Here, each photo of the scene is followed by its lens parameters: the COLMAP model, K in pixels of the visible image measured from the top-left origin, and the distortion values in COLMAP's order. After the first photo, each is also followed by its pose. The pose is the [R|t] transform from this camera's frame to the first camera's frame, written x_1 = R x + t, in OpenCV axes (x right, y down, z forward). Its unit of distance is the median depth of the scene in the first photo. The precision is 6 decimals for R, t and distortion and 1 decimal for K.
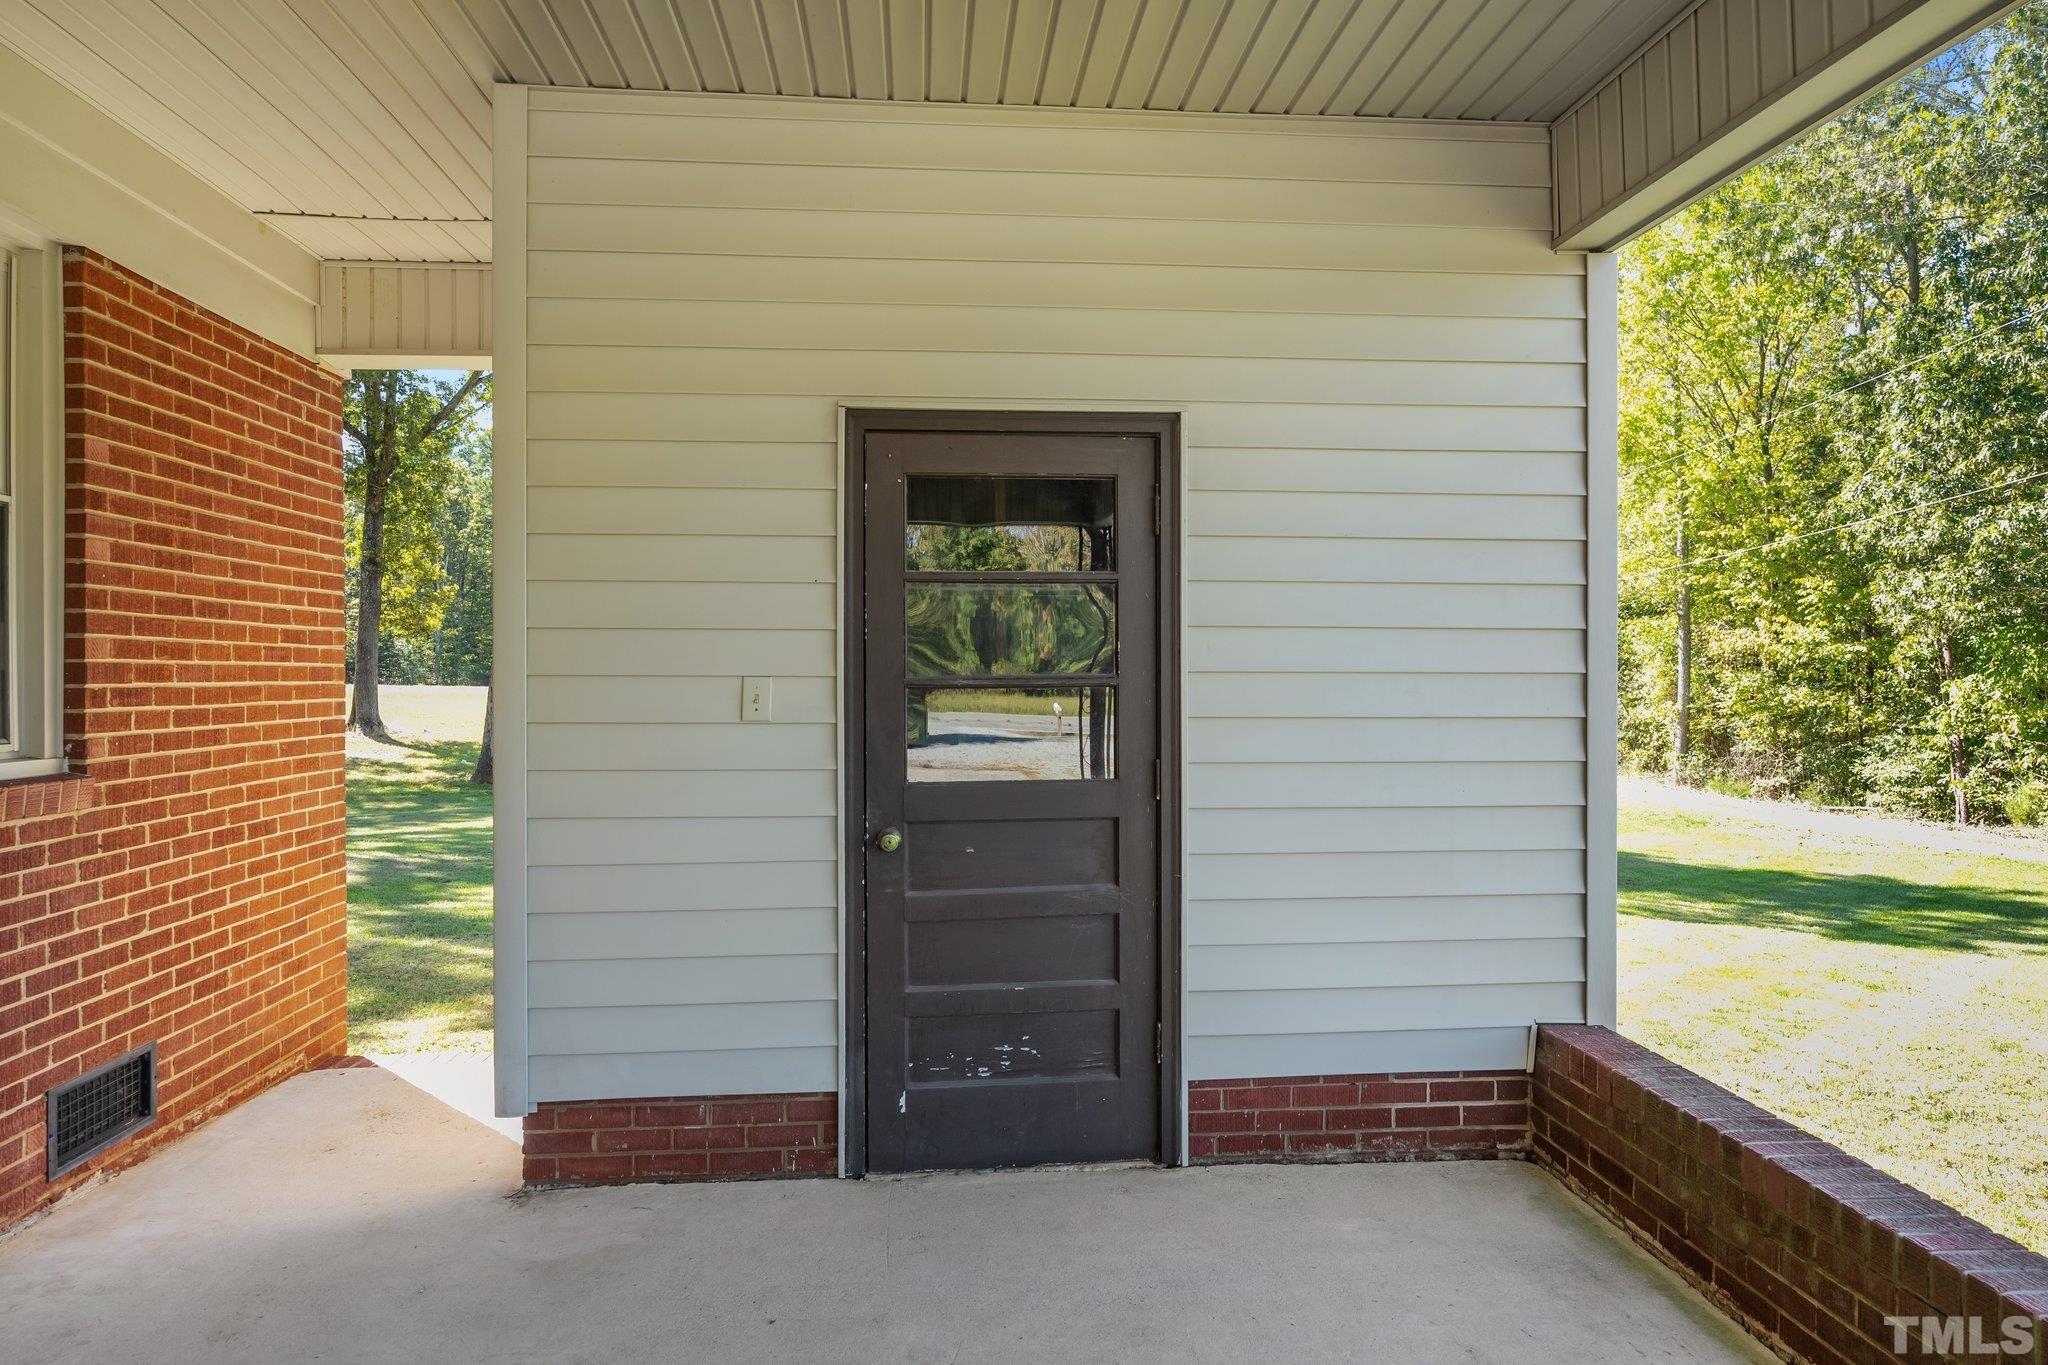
lens RADIAL K [[1173.6, 0, 1020.5], [0, 1173.6, 676.1], [0, 0, 1]] dist [-0.001598, -0.000372]
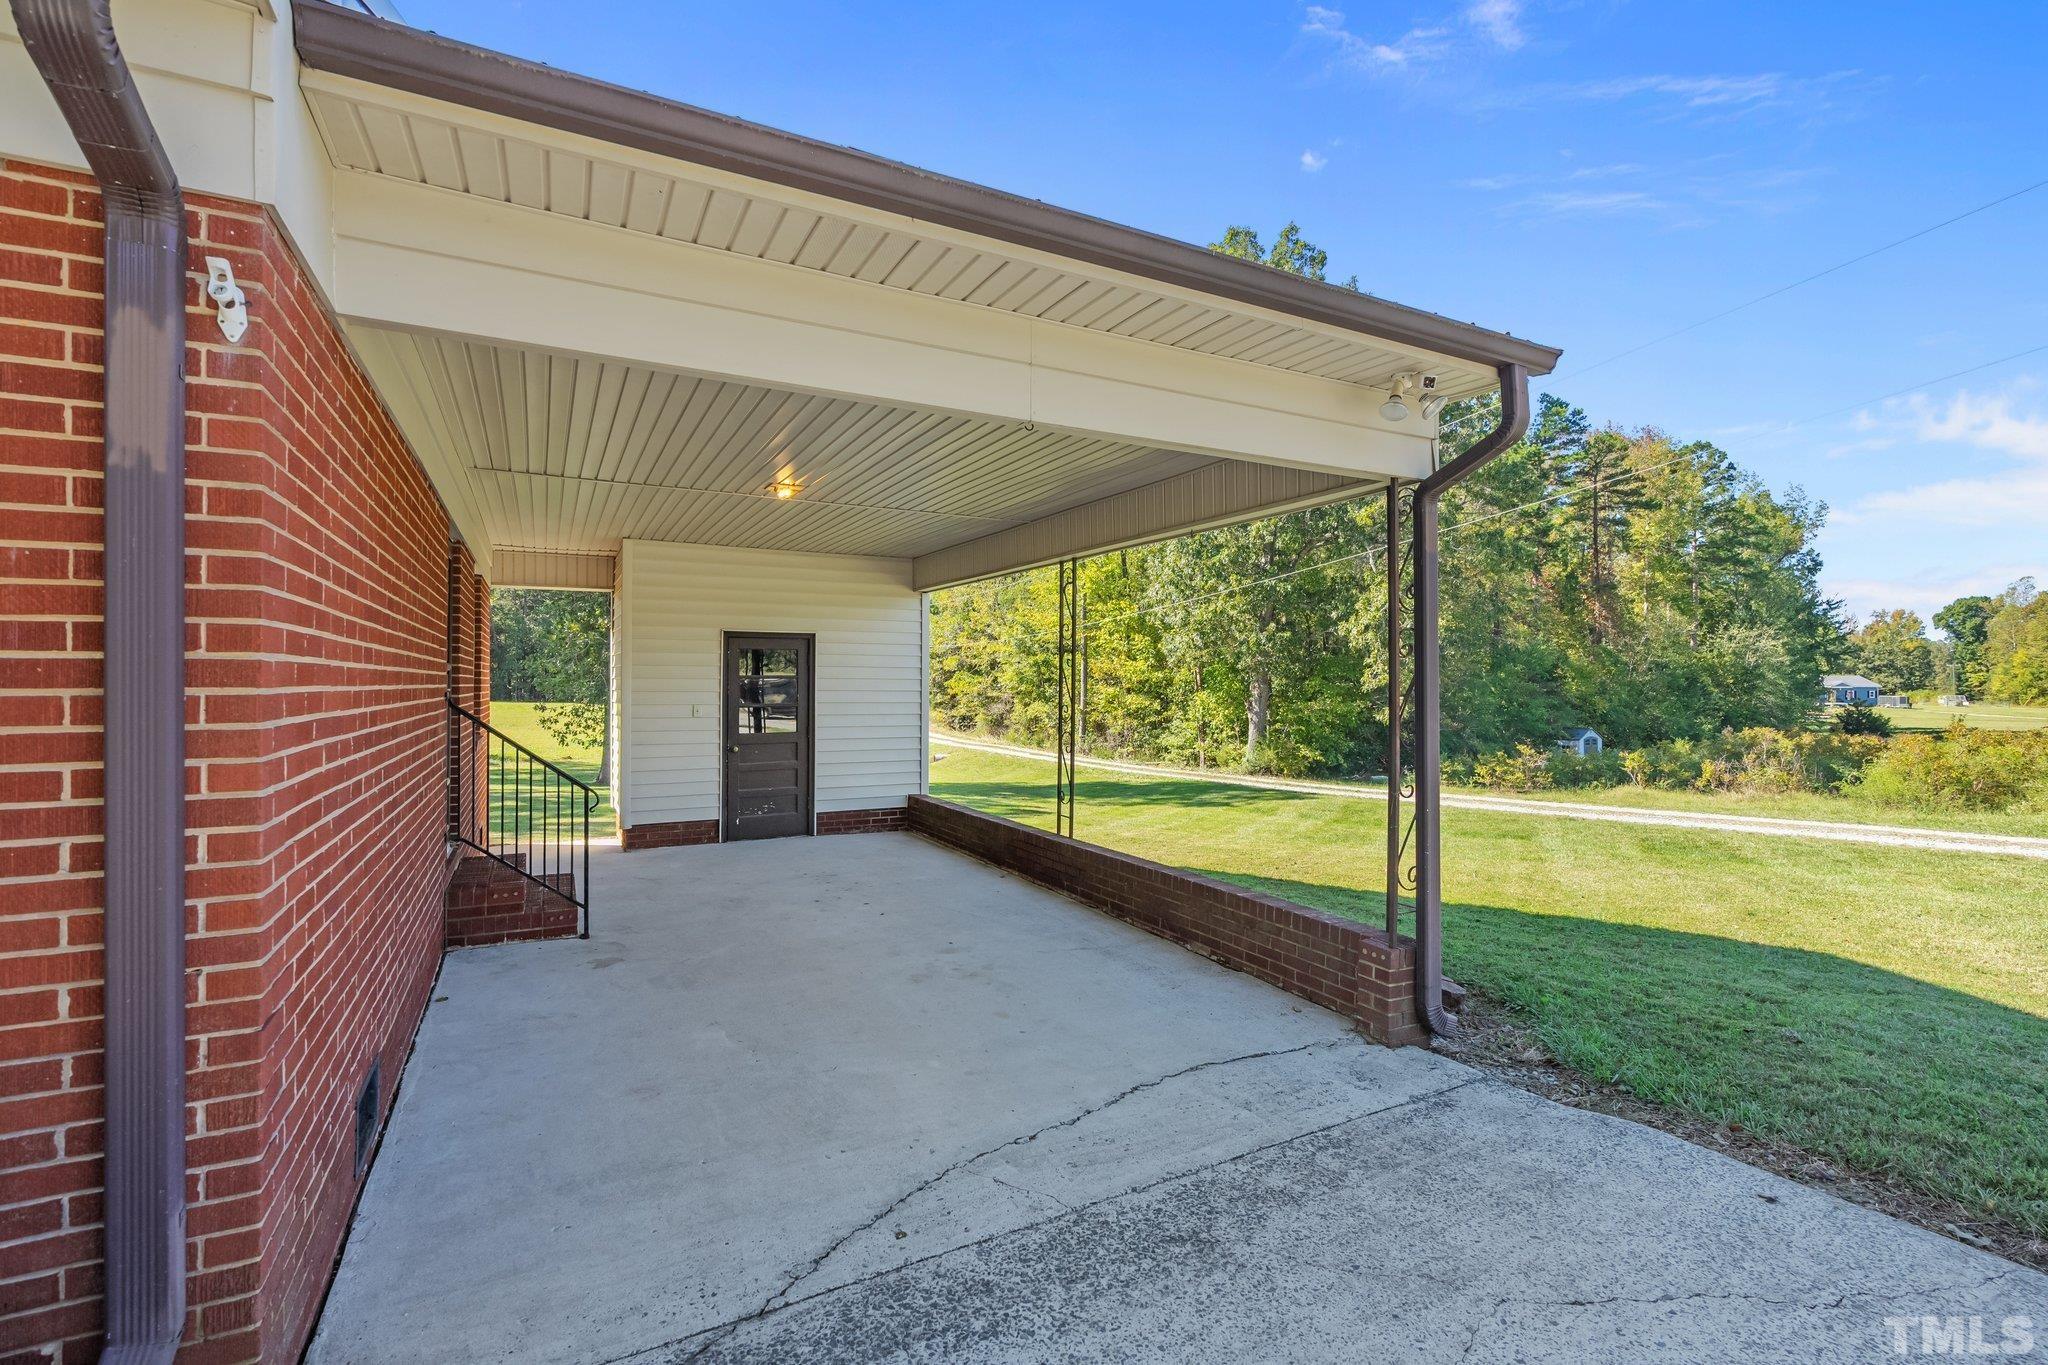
lens RADIAL K [[912.6, 0, 1022.4], [0, 912.6, 680.4], [0, 0, 1]] dist [-0.004815, 0.000419]
pose [[0.918545, 0.005274, 0.395282, -0.395713], [-0.003594, 0.999981, -0.004992, -0.061031], [-0.395301, 0.003165, 0.918546, -1.886101]]
